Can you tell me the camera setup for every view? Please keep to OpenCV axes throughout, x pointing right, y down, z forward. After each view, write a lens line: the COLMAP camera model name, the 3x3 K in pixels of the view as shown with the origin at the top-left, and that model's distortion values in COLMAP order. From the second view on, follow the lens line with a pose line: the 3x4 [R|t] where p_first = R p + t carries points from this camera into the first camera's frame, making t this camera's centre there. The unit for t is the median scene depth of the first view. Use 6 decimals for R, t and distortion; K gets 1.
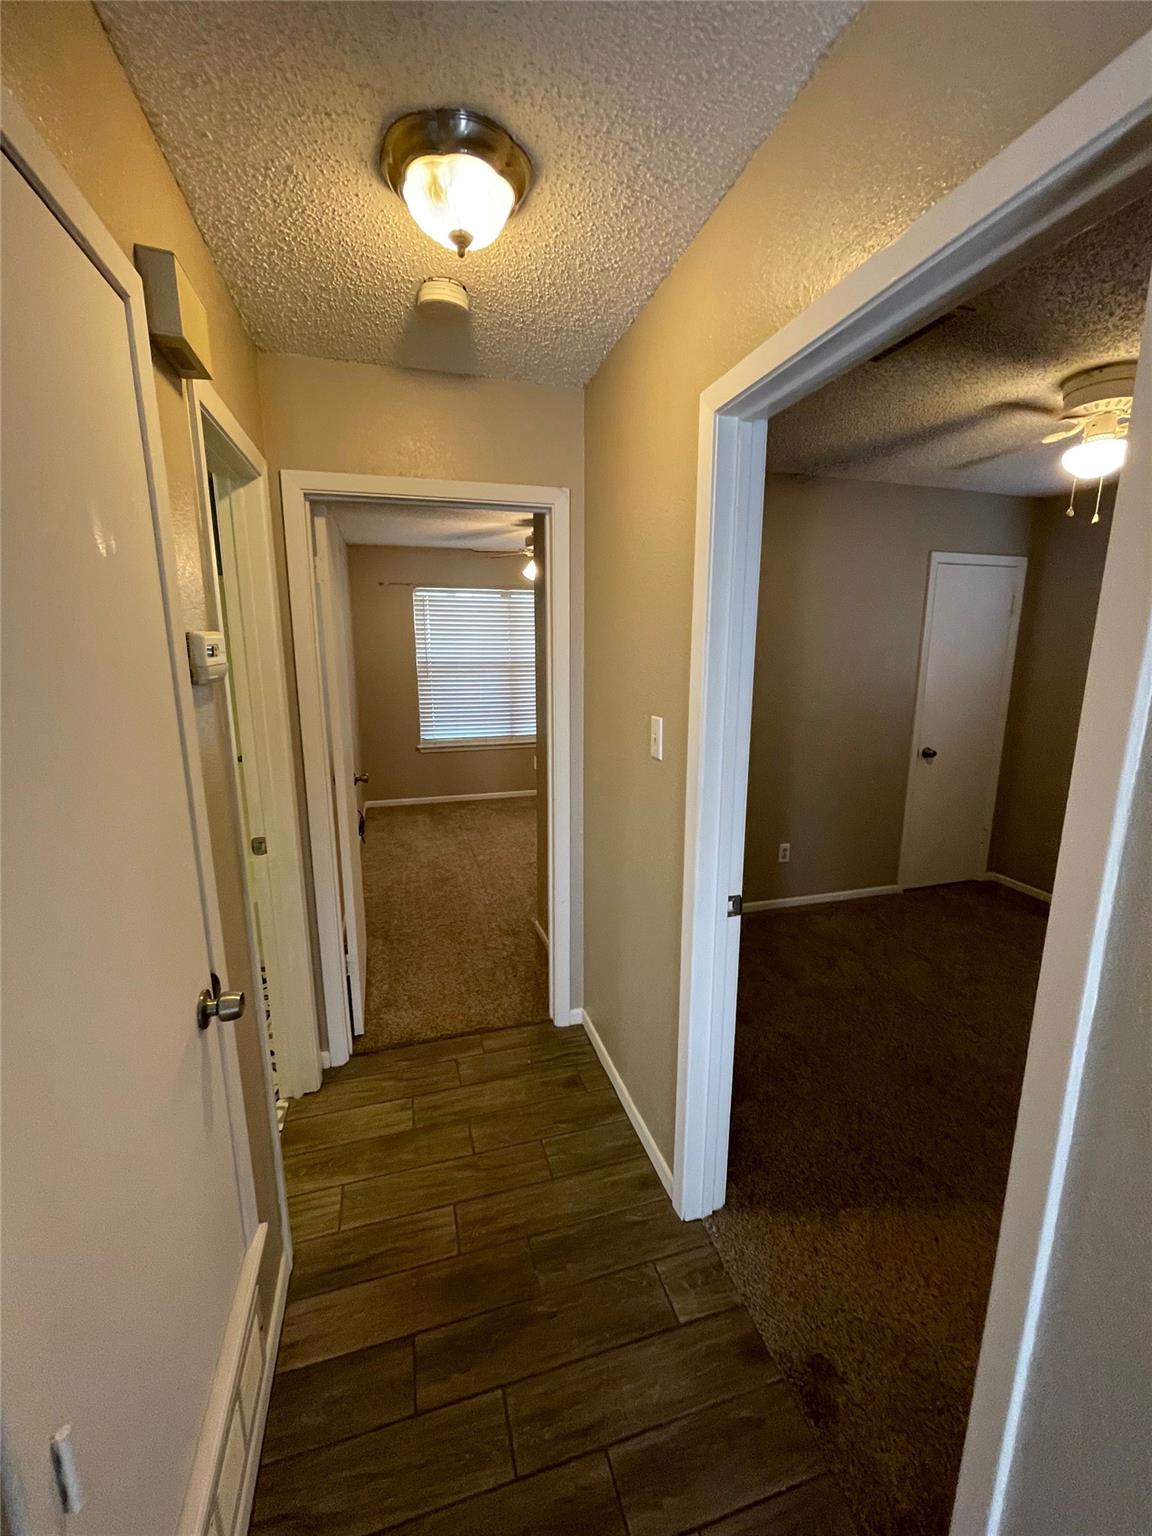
lens RADIAL K [[621.5, 0, 584.6], [0, 621.5, 767.0], [0, 0, 1]] dist [-0.002006, 0.000433]
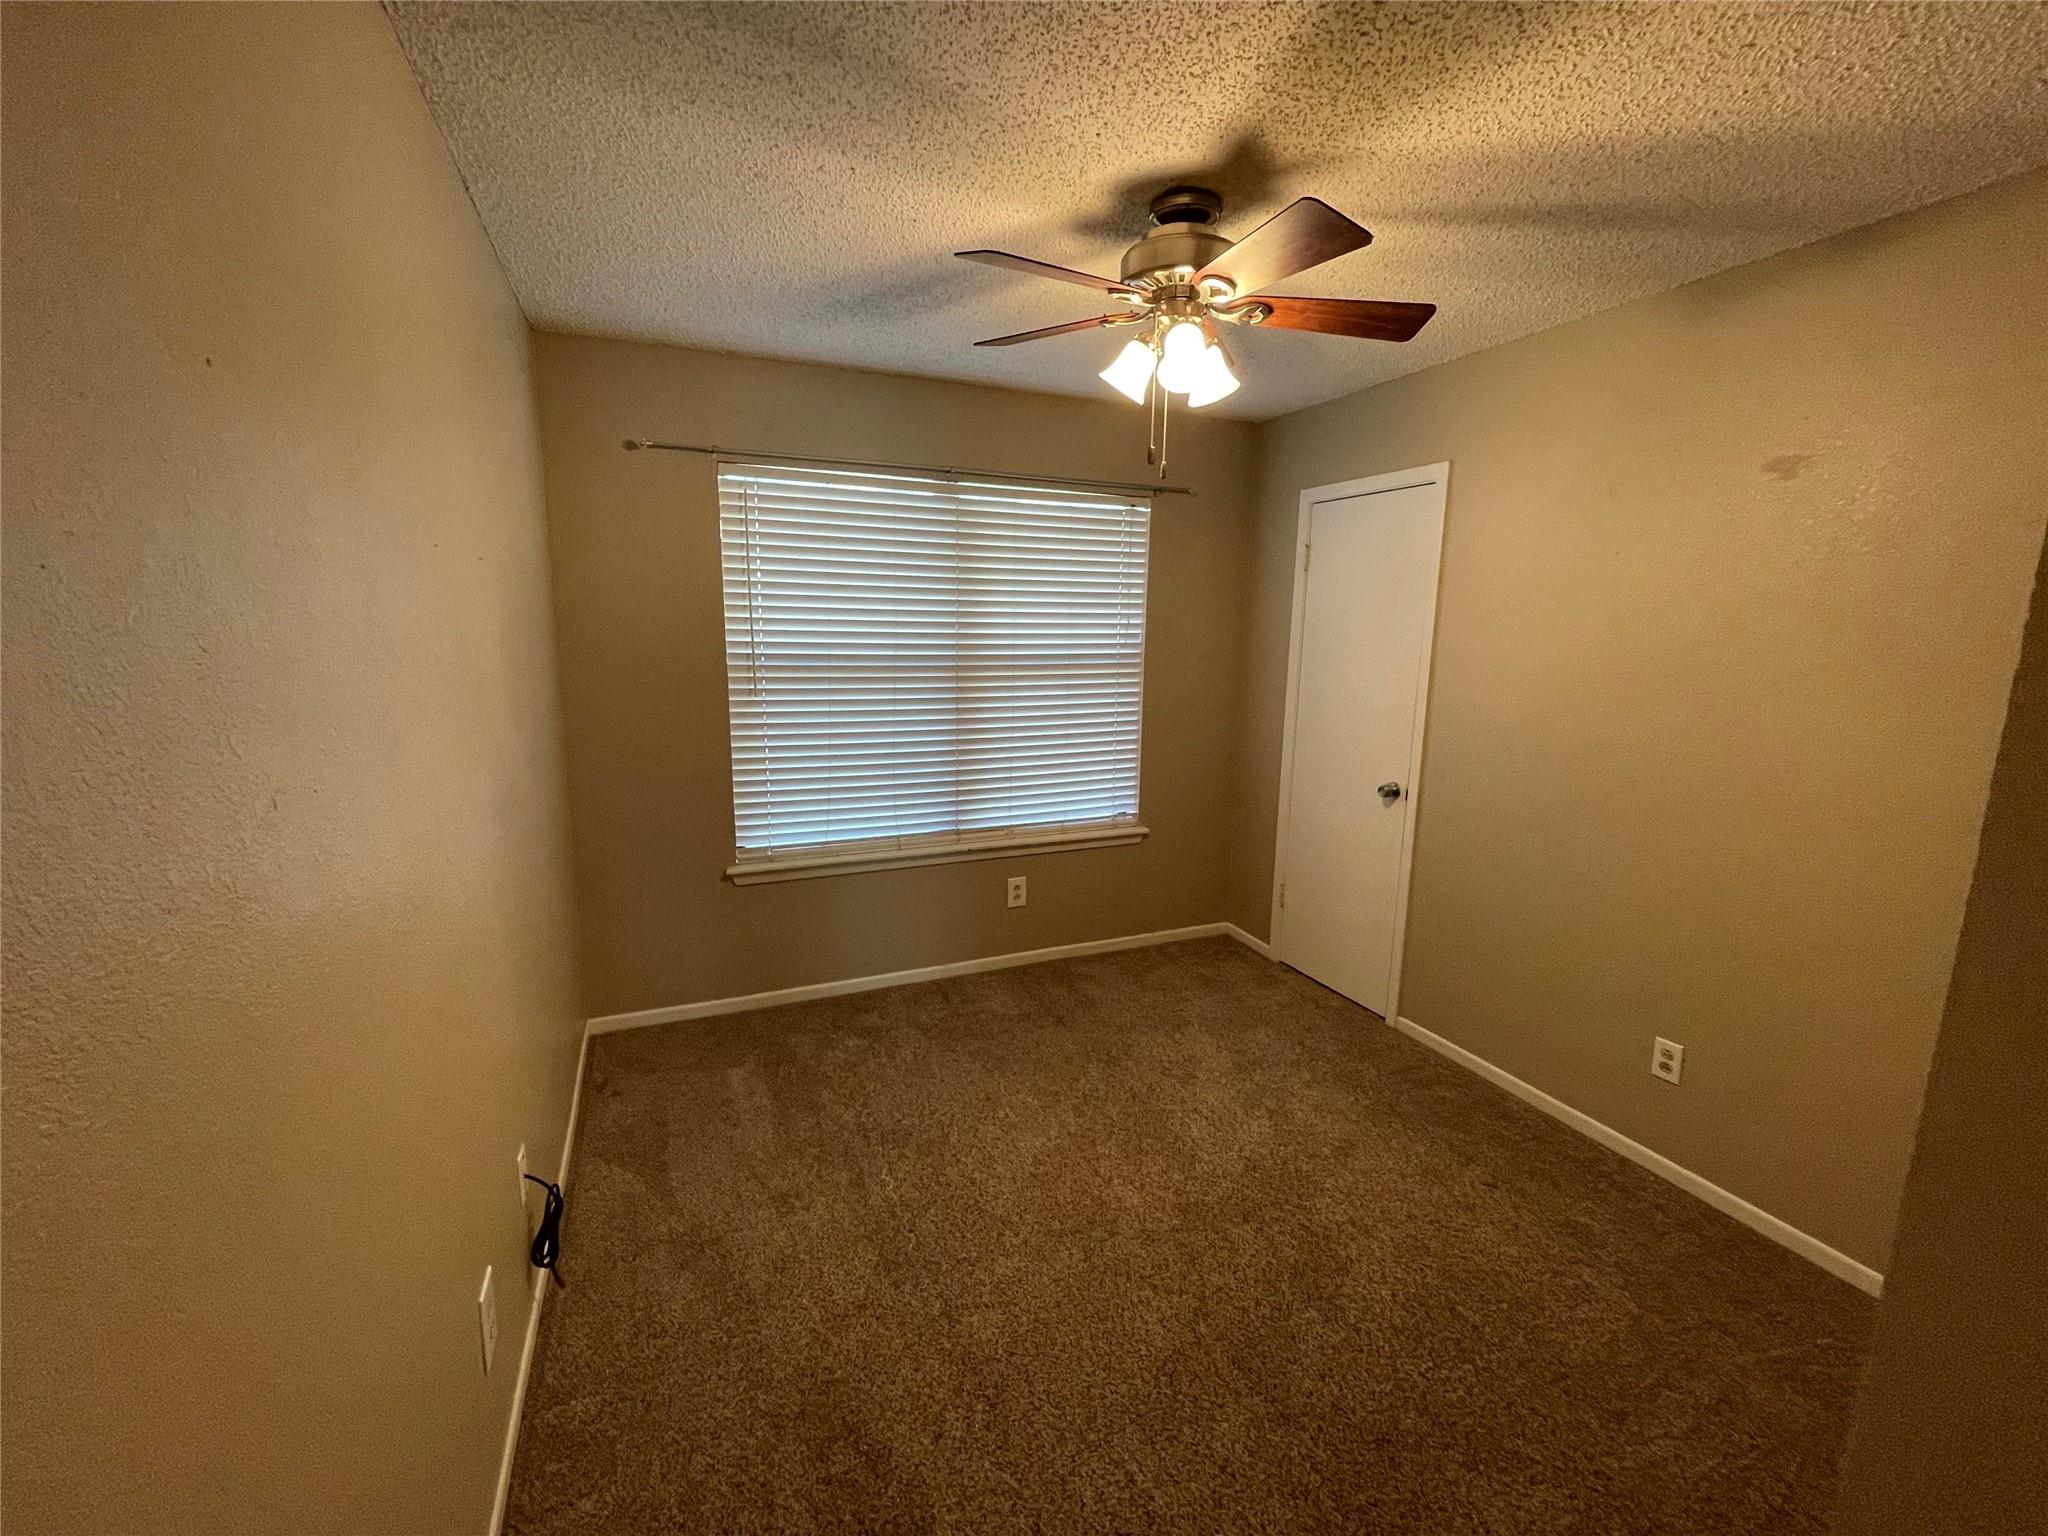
lens RADIAL K [[848.9, 0, 1013.5], [0, 848.9, 769.1], [0, 0, 1]] dist [0.012800, 0.000083]
pose [[0.994855, -0.002498, 0.101277, -0.158703], [0.004650, 0.999768, -0.021014, -0.092979], [-0.101201, 0.021377, 0.994636, 0.494118]]
